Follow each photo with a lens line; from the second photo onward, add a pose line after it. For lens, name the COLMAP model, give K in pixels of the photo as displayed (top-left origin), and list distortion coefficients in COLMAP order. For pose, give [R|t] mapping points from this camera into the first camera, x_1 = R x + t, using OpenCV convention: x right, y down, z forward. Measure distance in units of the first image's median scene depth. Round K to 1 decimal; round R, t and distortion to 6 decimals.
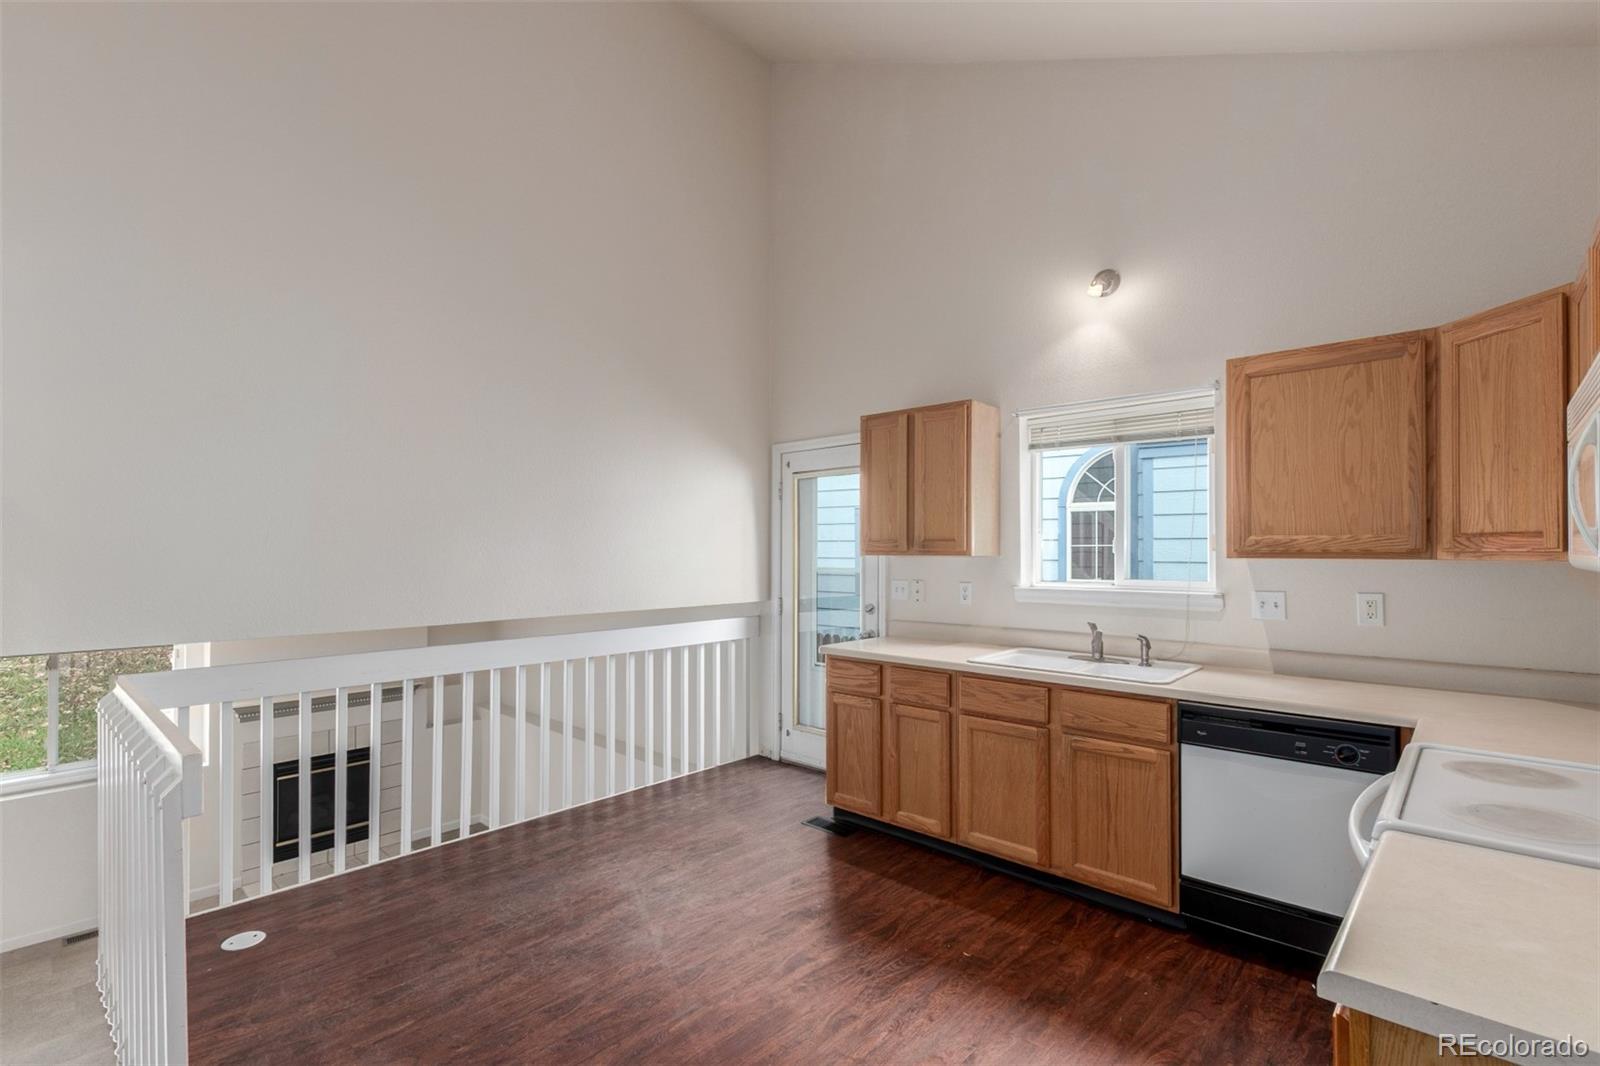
lens RADIAL K [[740.1, 0, 787.0], [0, 740.1, 537.5], [0, 0, 1]] dist [0.011194, -0.004773]
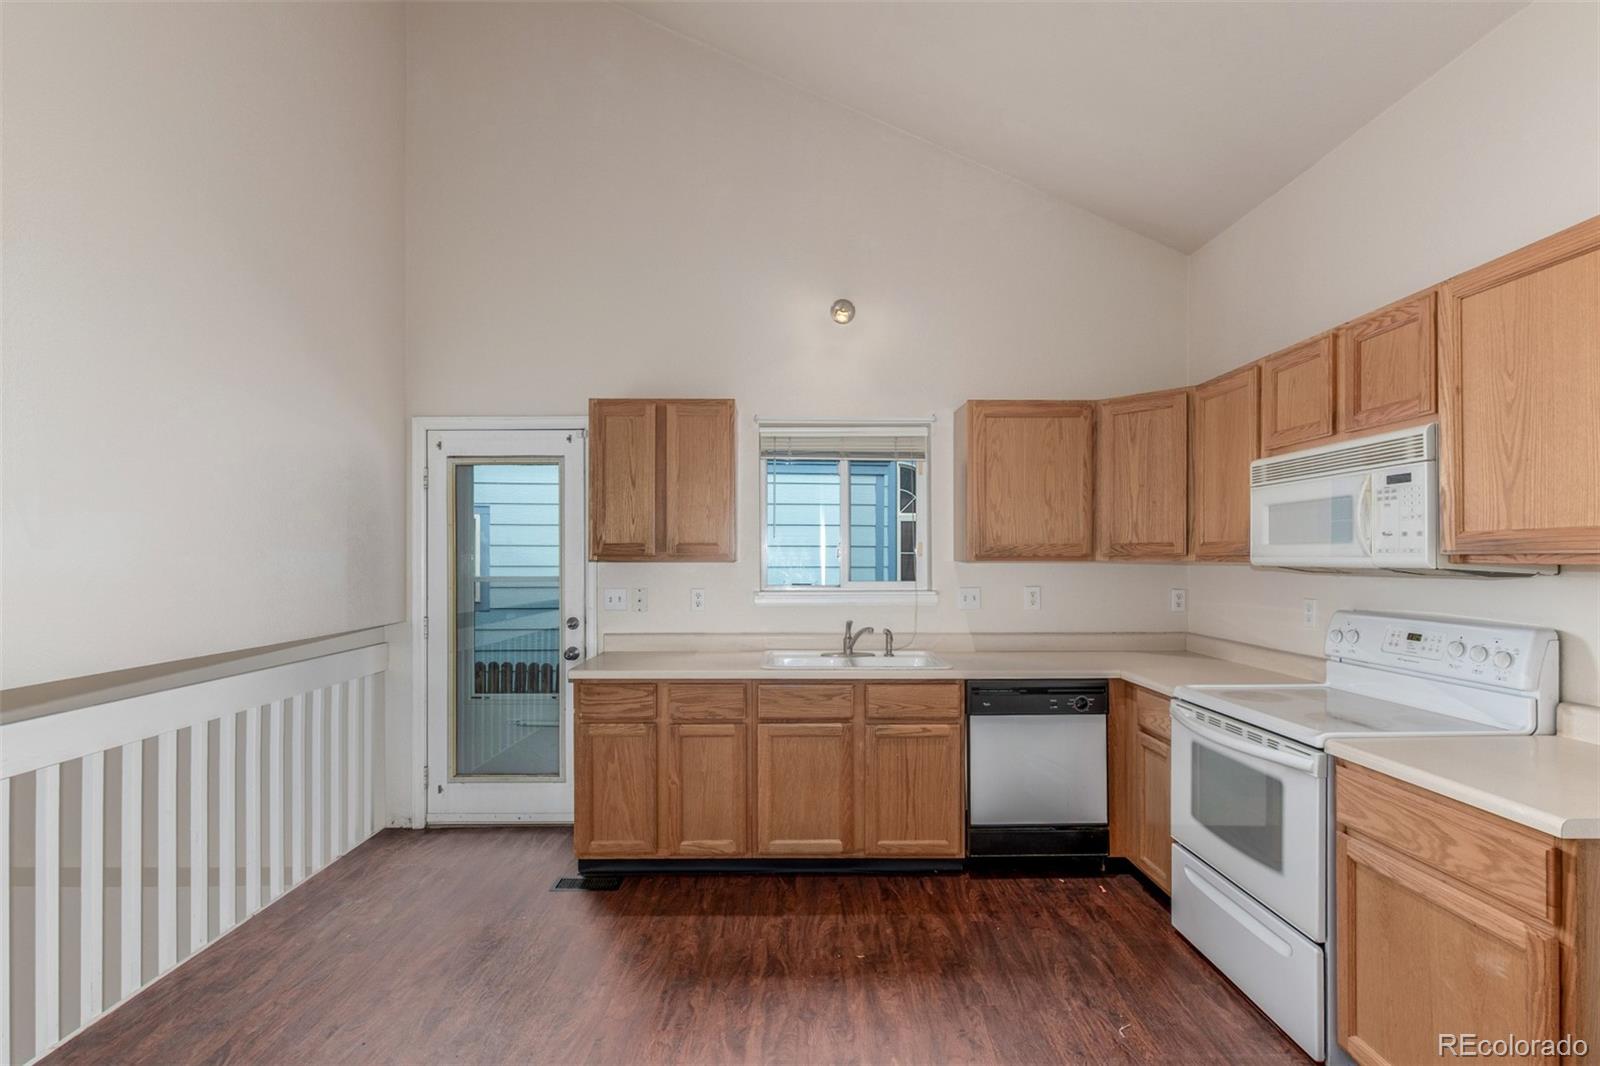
lens RADIAL K [[740.1, 0, 804.1], [0, 740.1, 556.9], [0, 0, 1]] dist [0.011194, -0.004773]
pose [[0.722695, 0.001010, 0.691167, -0.432158], [-0.011841, 0.999870, 0.010919, 0.009561], [-0.691066, -0.016075, 0.722613, 0.286251]]
